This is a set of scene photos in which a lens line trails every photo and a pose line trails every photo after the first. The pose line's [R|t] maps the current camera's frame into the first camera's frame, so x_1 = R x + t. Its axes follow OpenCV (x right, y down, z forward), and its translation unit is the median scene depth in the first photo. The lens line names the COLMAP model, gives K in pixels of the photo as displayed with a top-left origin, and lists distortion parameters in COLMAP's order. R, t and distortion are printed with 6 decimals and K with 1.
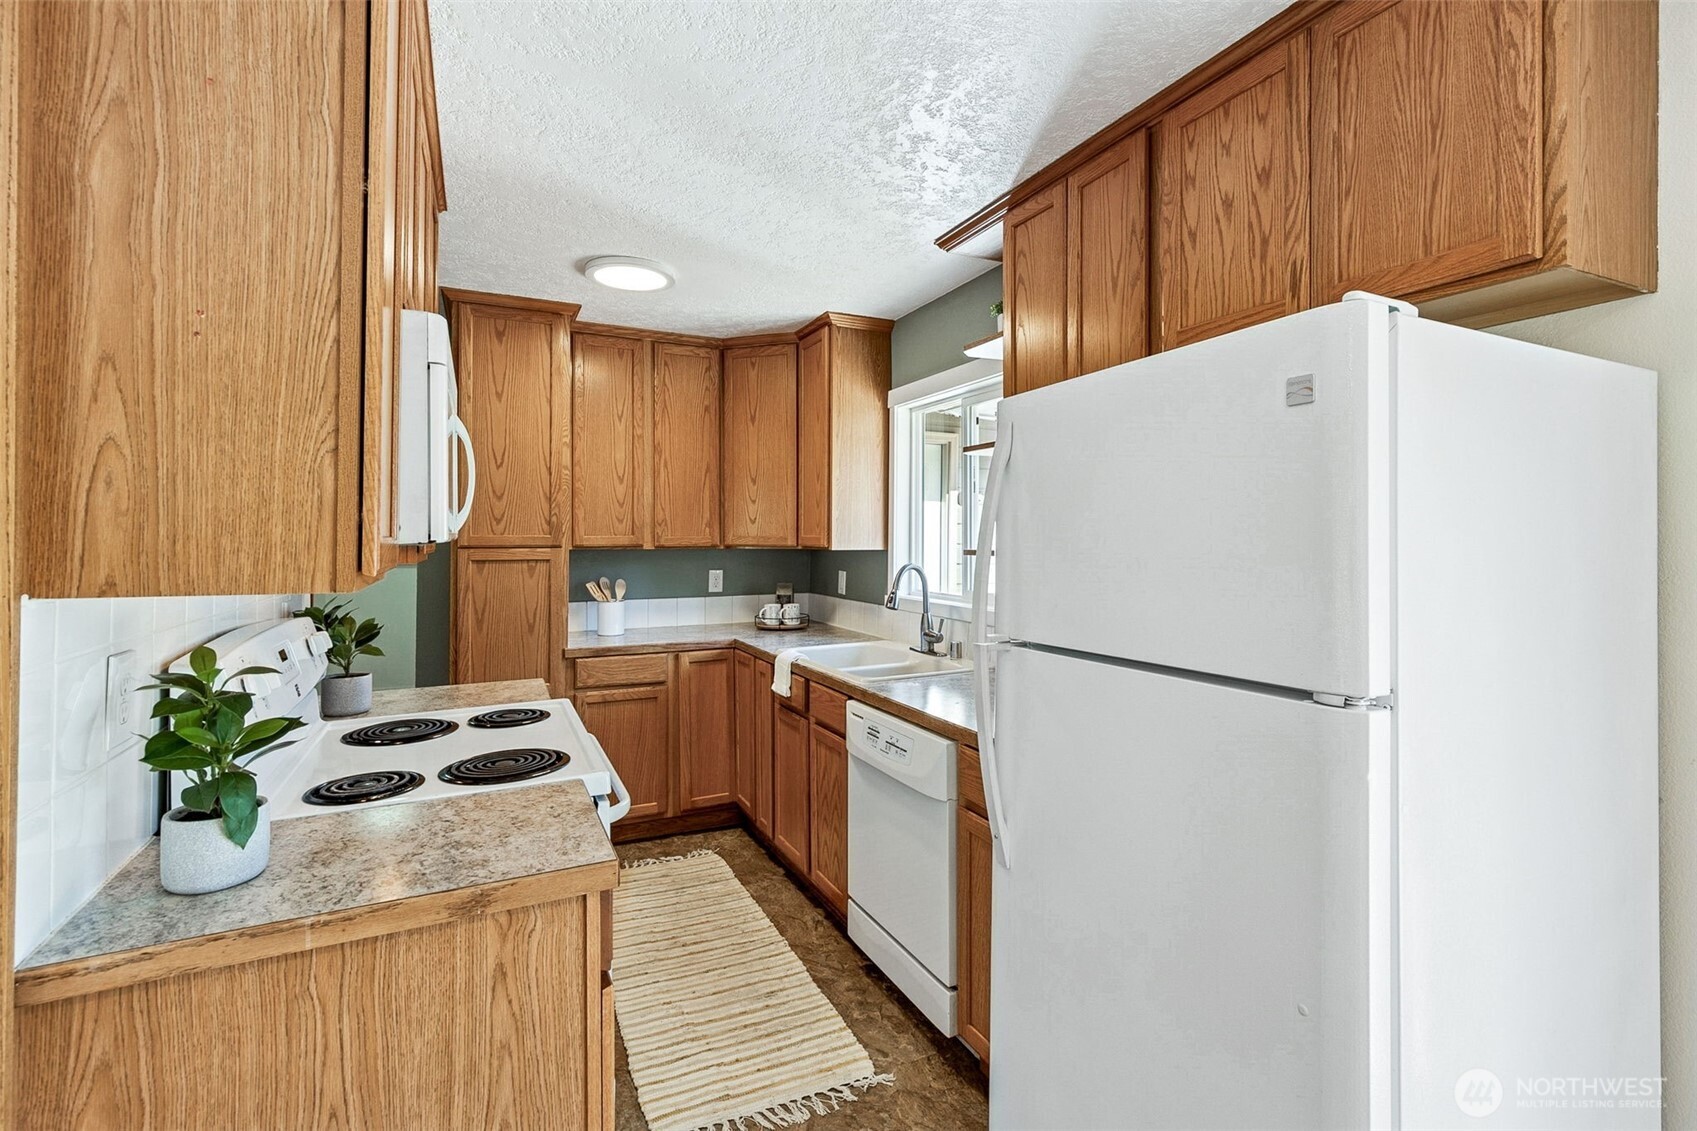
lens RADIAL K [[827.9, 0, 905.1], [0, 827.9, 536.6], [0, 0, 1]] dist [0.003165, 0.000252]
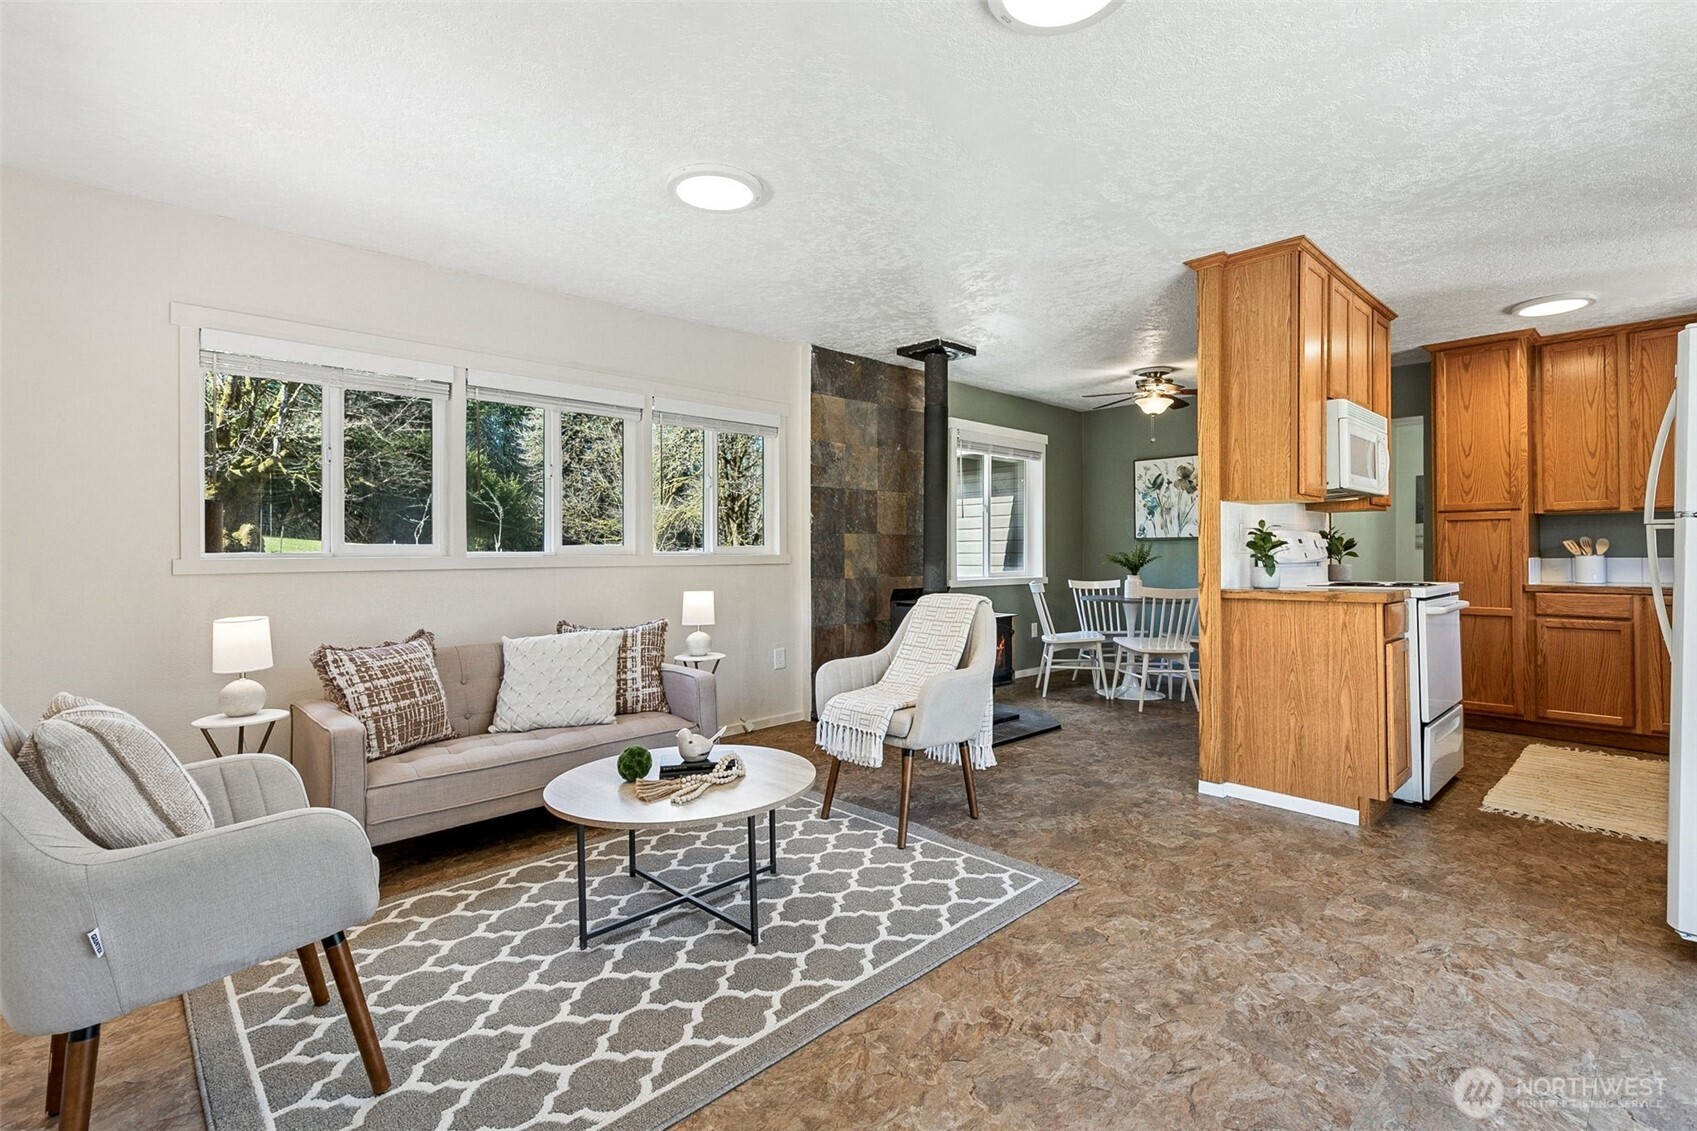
lens RADIAL K [[772.1, 0, 850.0], [0, 772.1, 557.0], [0, 0, 1]] dist [-0.005024, -0.000586]
pose [[0.297921, -0.003064, -0.954585, 0.486605], [0.014972, 0.999887, 0.001463, 0.075958], [0.954473, -0.014728, 0.297934, -0.453440]]
